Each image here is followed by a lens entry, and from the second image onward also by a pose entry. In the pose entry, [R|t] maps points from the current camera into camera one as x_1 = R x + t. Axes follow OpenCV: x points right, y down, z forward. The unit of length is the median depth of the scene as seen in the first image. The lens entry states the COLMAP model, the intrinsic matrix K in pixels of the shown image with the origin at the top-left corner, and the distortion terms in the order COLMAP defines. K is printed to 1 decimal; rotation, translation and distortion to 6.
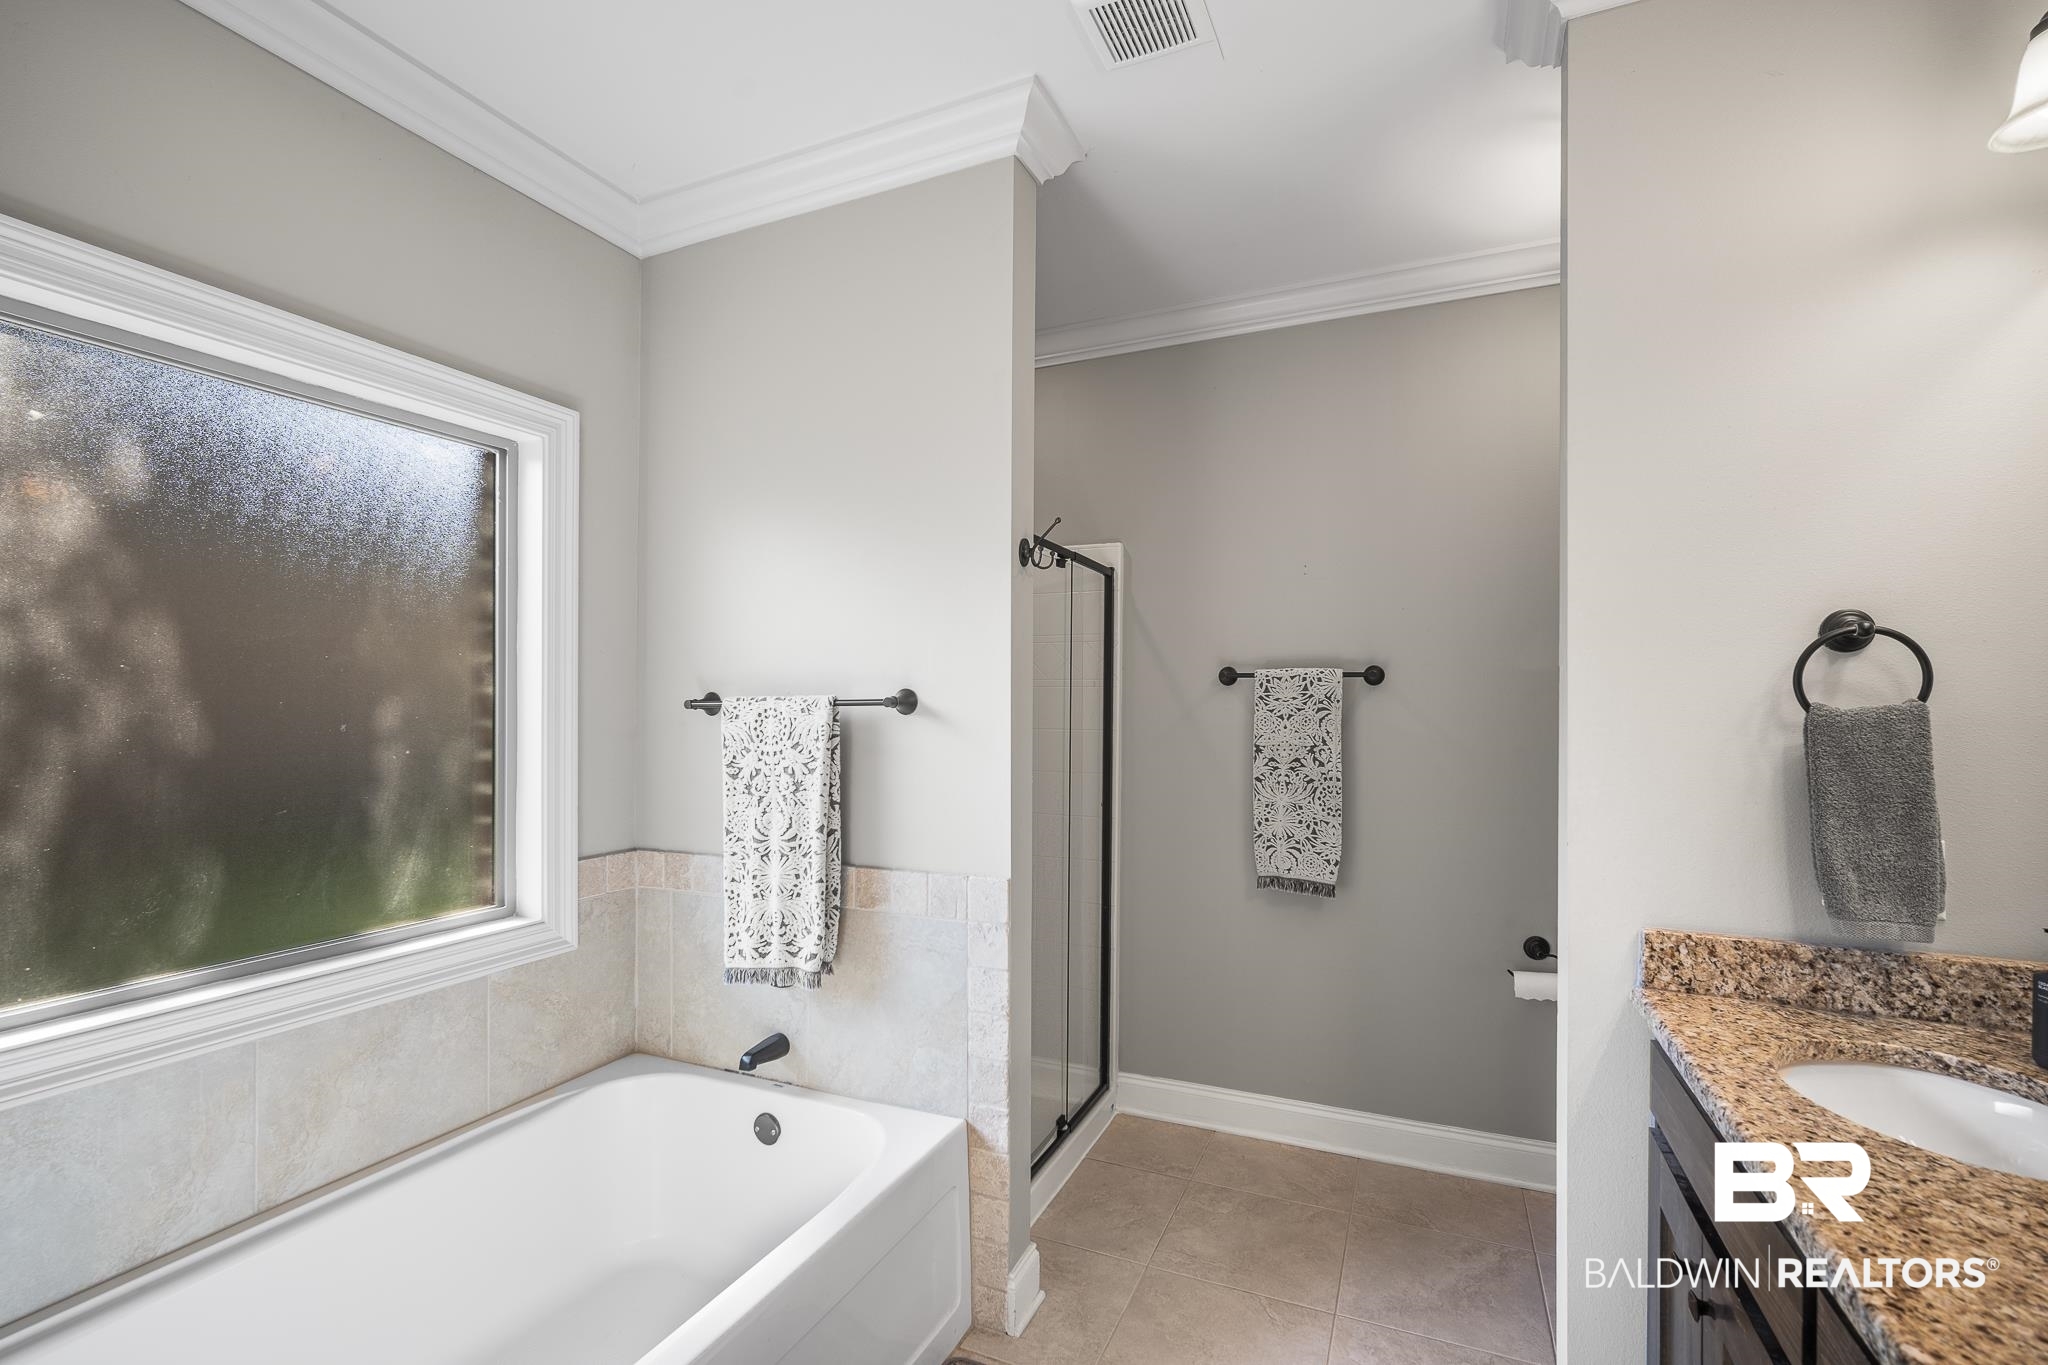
lens RADIAL K [[898.8, 0, 1033.1], [0, 898.8, 694.2], [0, 0, 1]] dist [-0.001214, 0.000379]
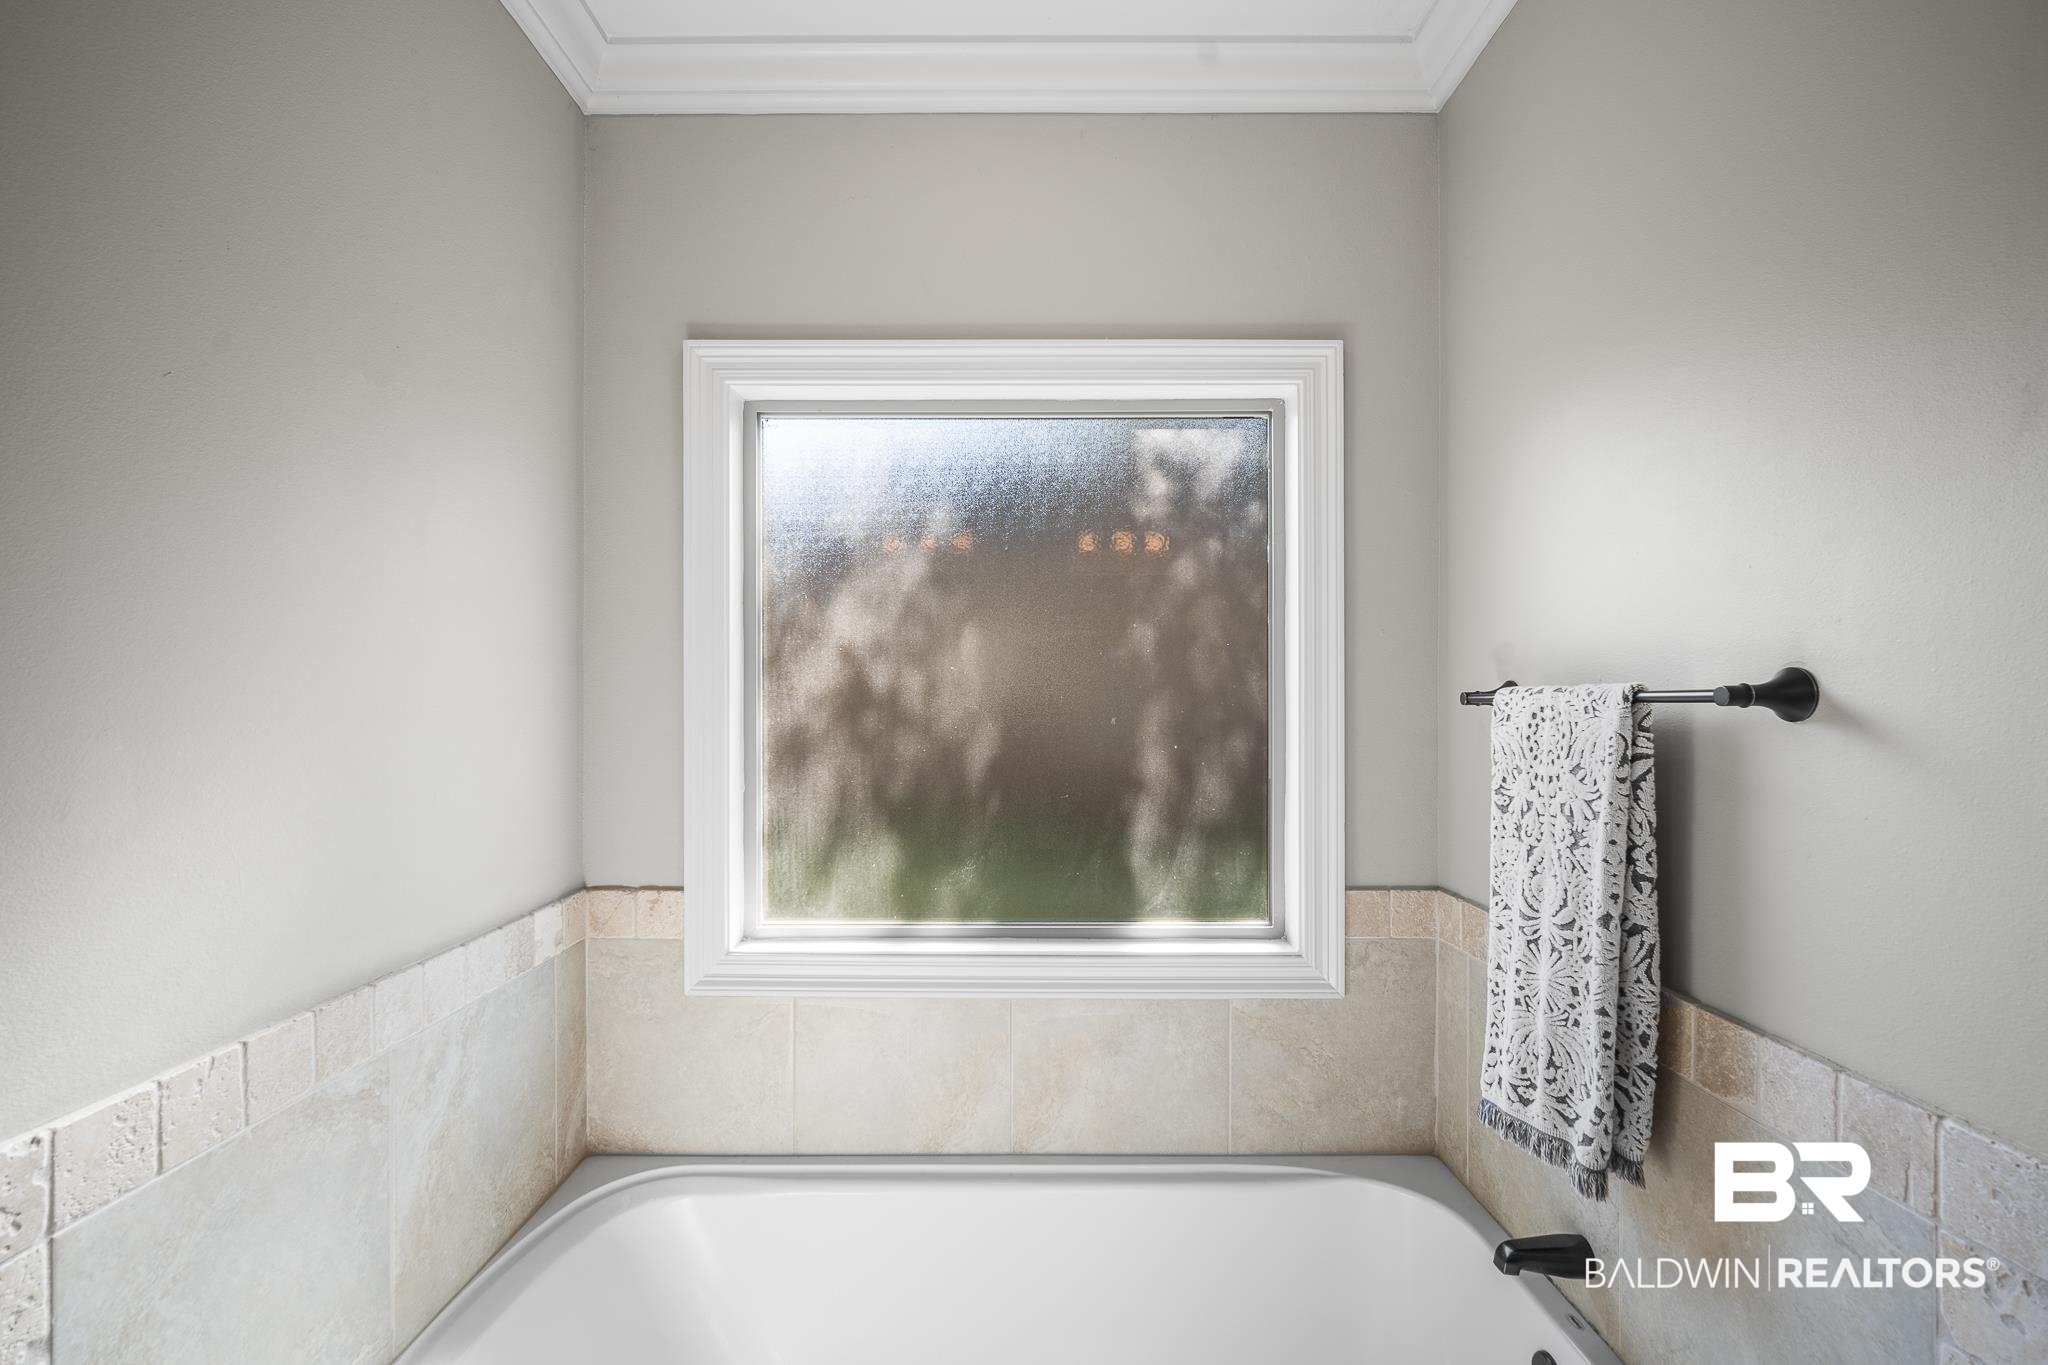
lens RADIAL K [[898.8, 0, 1033.1], [0, 898.8, 694.2], [0, 0, 1]] dist [-0.001214, 0.000379]
pose [[0.413174, -0.002659, -0.910648, 0.126714], [0.011118, 0.999936, 0.002125, 0.002699], [0.910584, -0.011002, 0.413177, 0.430858]]
